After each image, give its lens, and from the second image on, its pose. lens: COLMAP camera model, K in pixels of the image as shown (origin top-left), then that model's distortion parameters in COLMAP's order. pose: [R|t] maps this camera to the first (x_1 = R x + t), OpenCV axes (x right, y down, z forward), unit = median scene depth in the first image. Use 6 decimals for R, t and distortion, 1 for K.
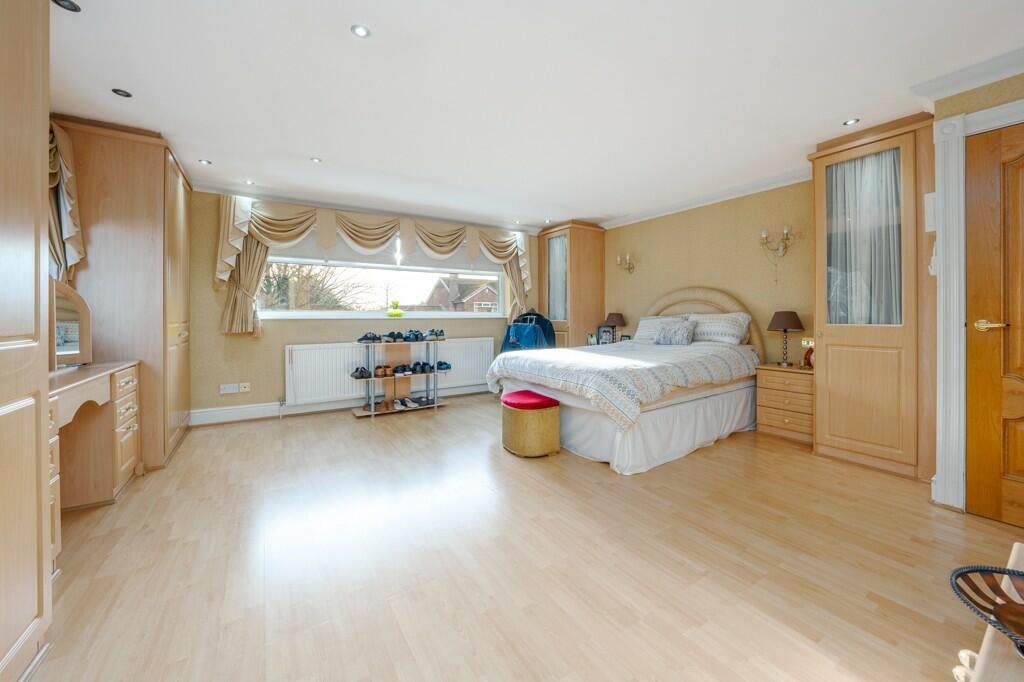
lens RADIAL K [[395.8, 0, 510.0], [0, 395.8, 315.0], [0, 0, 1]] dist [-0.027118, -0.000011]
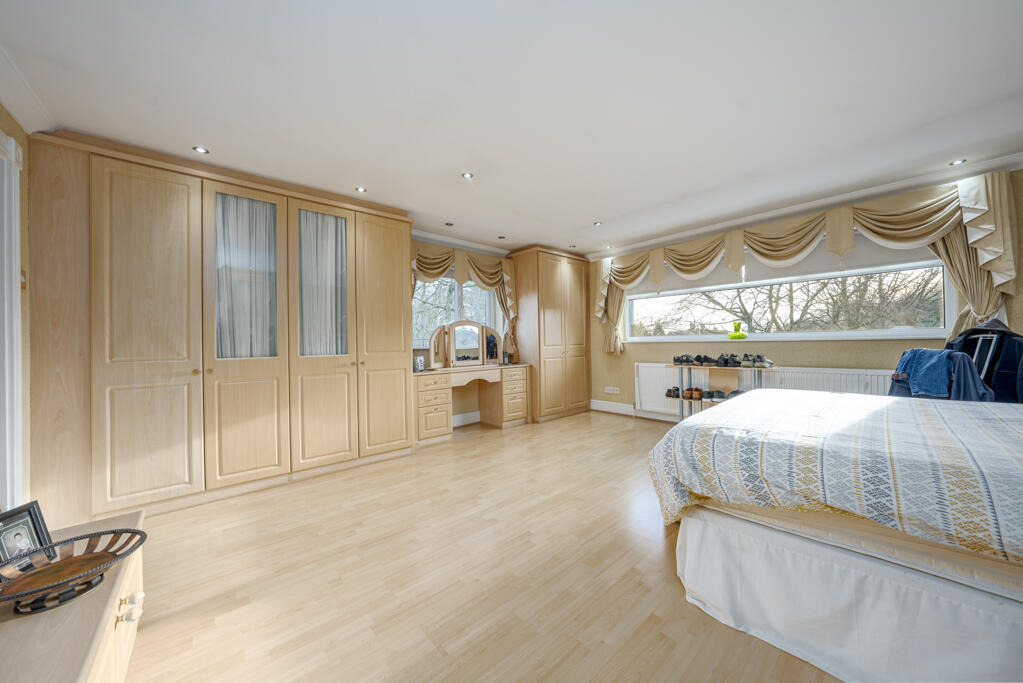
lens RADIAL K [[362.2, 0, 526.3], [0, 362.2, 339.5], [0, 0, 1]] dist [-0.023491, 0.005231]
pose [[0.151966, -0.006785, -0.988362, 0.559836], [0.019858, 0.999796, -0.003811, -0.002045], [0.988186, -0.019047, 0.152070, 0.462489]]
